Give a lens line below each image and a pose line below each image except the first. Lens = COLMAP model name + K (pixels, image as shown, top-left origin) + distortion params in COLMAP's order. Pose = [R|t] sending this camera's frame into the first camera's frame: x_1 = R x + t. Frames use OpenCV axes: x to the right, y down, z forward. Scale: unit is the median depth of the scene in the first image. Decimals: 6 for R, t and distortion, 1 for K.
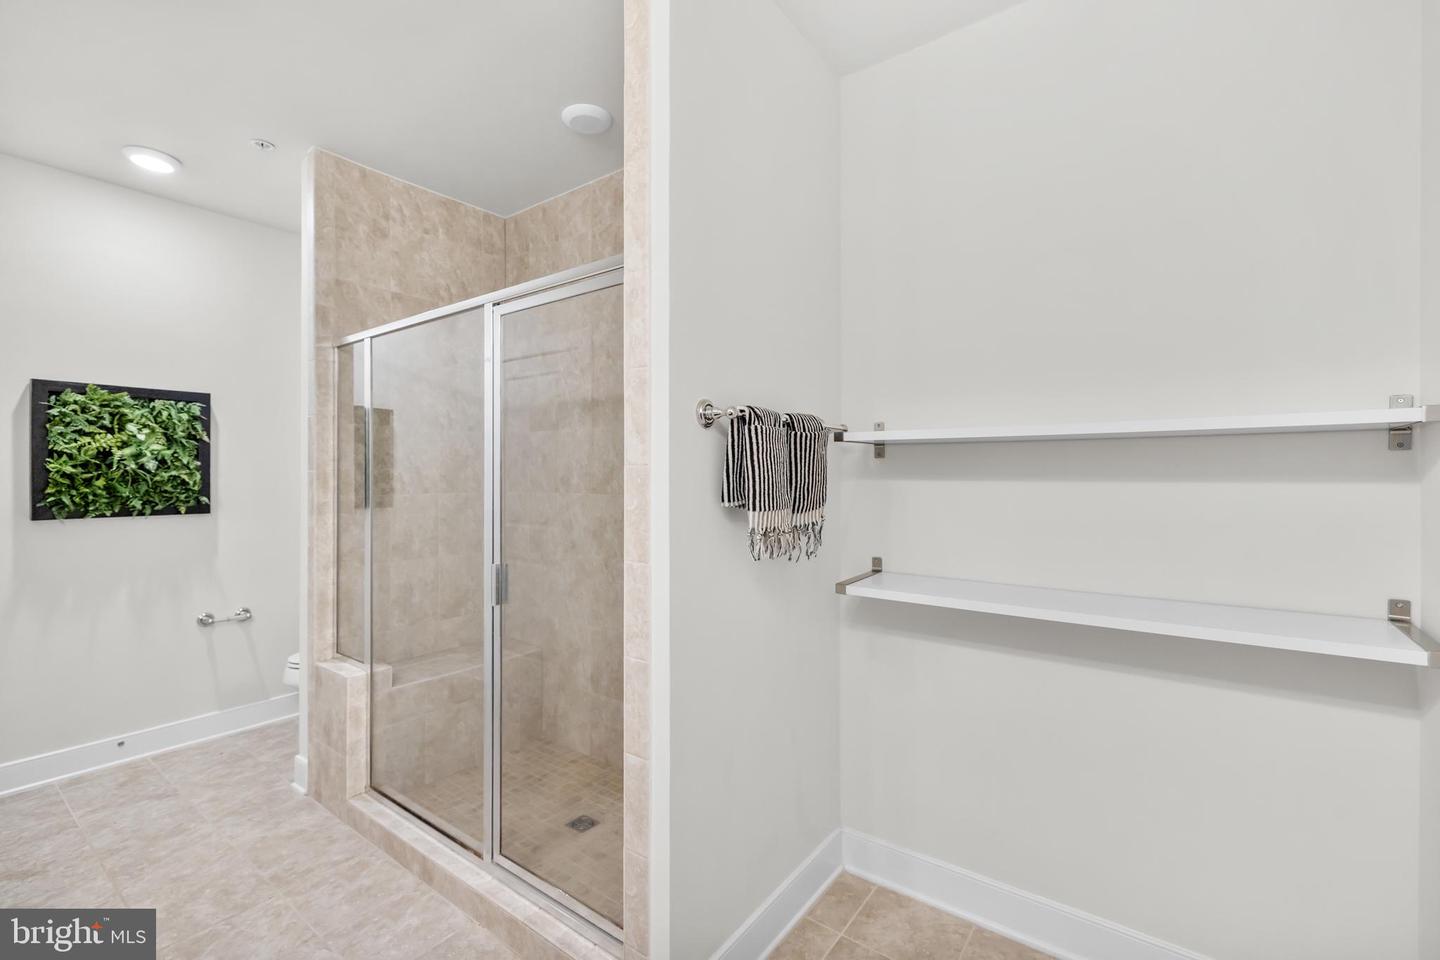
lens RADIAL K [[613.6, 0, 717.8], [0, 613.6, 476.4], [0, 0, 1]] dist [0.000133, 0.000728]
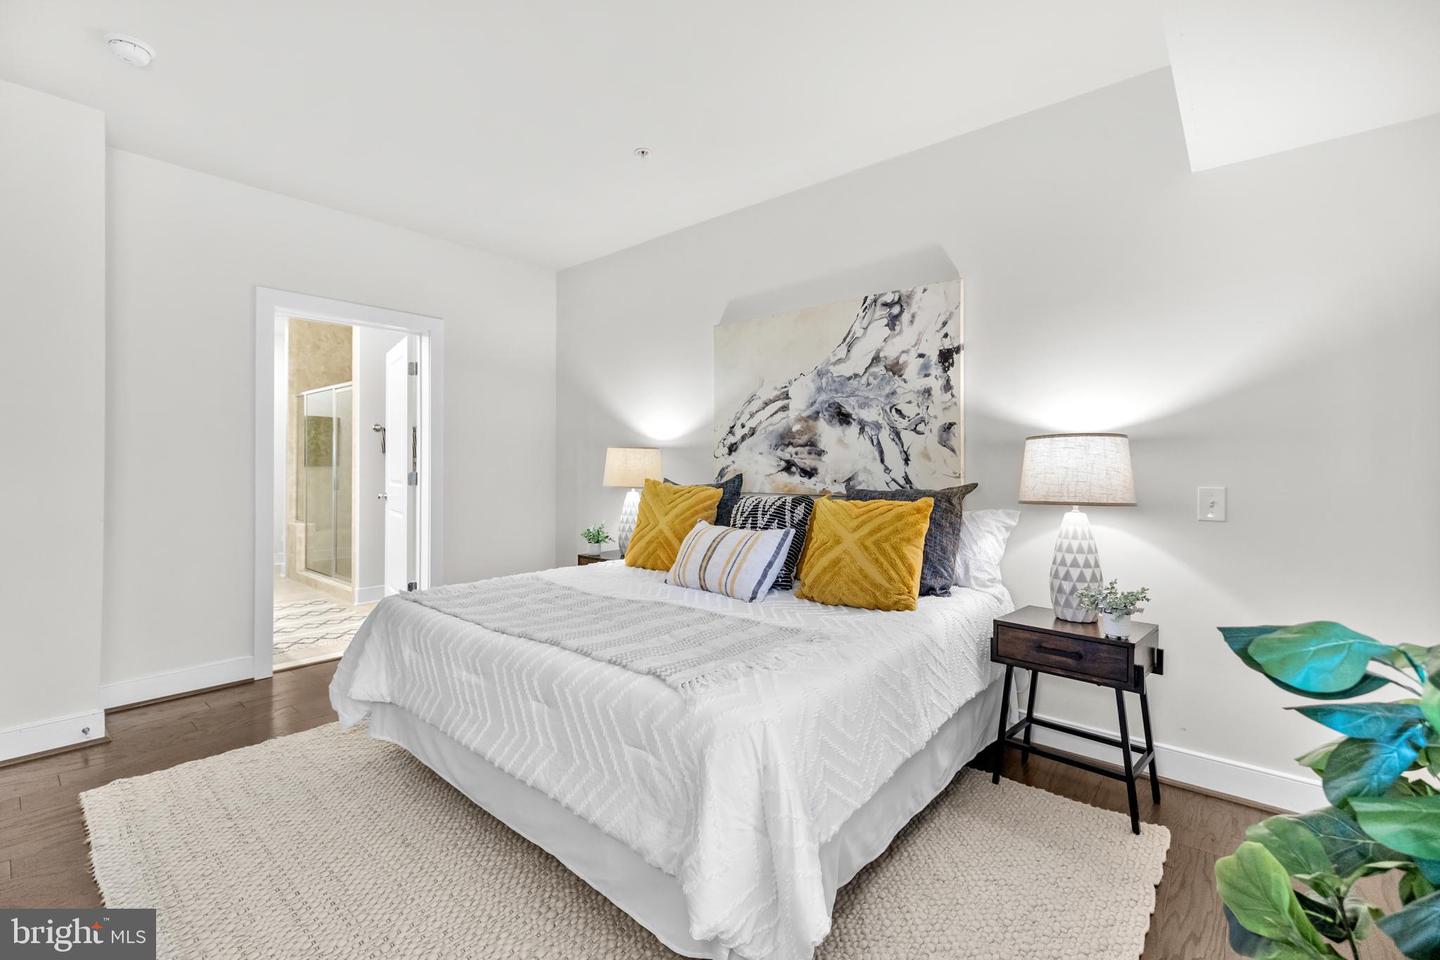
lens RADIAL K [[613.6, 0, 712.9], [0, 613.6, 467.0], [0, 0, 1]] dist [0.000133, 0.000728]
pose [[0.996558, 0.011129, -0.082152, 1.143419], [-0.010310, 0.999893, 0.010392, 0.028331], [0.082259, -0.009510, 0.996566, -1.211050]]
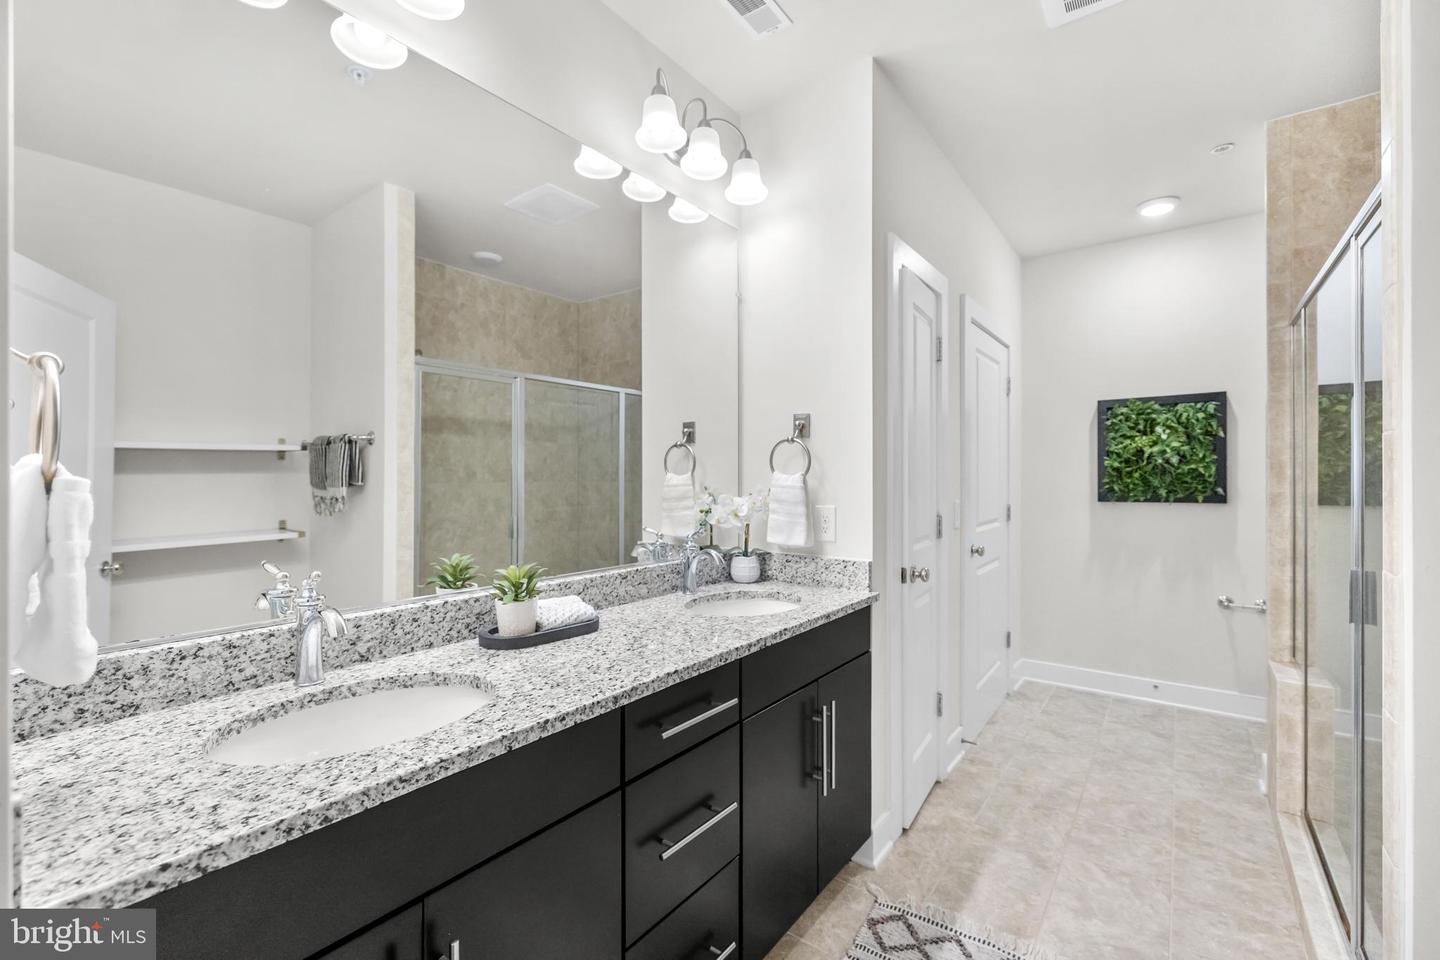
lens RADIAL K [[613.6, 0, 709.2], [0, 613.6, 480.6], [0, 0, 1]] dist [0.000133, 0.000728]
pose [[-0.013951, 0.002942, -0.999898, 0.281125], [0.001476, 0.999995, 0.002921, 0.017299], [0.999902, -0.001435, -0.013956, 0.126708]]
